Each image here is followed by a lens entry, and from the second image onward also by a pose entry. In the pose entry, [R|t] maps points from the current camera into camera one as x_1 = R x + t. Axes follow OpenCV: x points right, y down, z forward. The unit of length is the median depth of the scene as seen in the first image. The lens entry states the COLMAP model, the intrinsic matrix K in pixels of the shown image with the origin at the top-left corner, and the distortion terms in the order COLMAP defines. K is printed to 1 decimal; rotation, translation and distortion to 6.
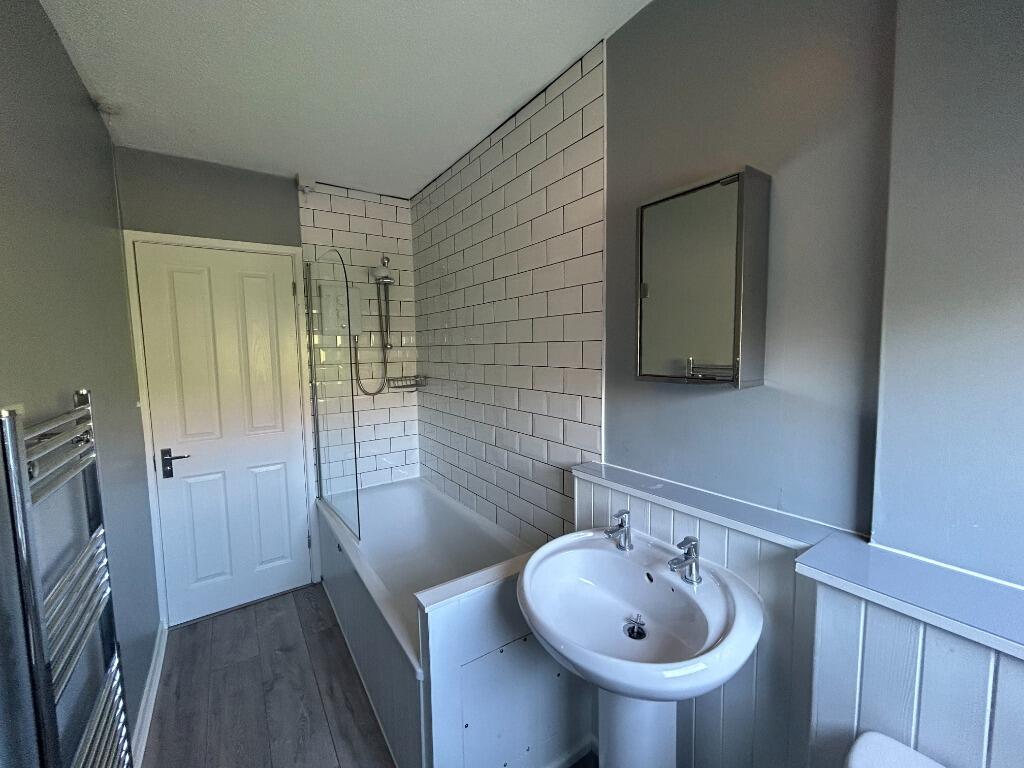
lens RADIAL K [[416.3, 0, 511.0], [0, 416.3, 384.9], [0, 0, 1]] dist [-0.001043, 0.000000]
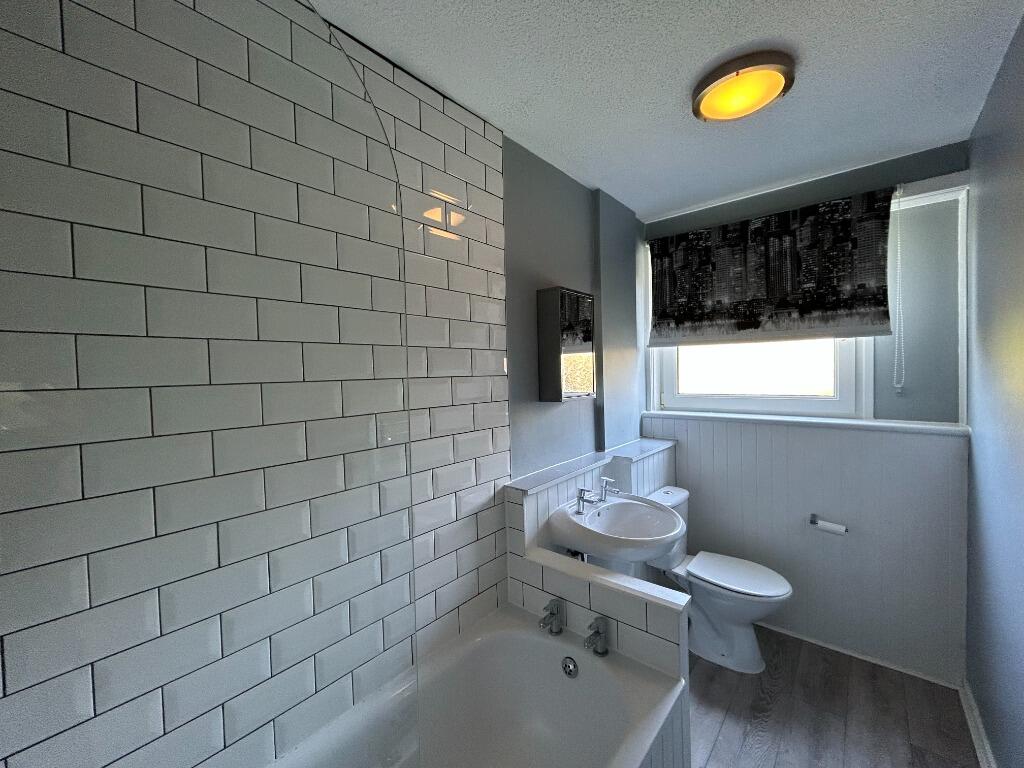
lens RADIAL K [[416.3, 0, 512.0], [0, 416.3, 384.9], [0, 0, 1]] dist [-0.001043, 0.000000]
pose [[-0.248612, 0.006860, 0.968579, -0.832199], [0.117032, 0.992862, 0.023008, -0.099265], [-0.961507, 0.119074, -0.247640, 1.176988]]
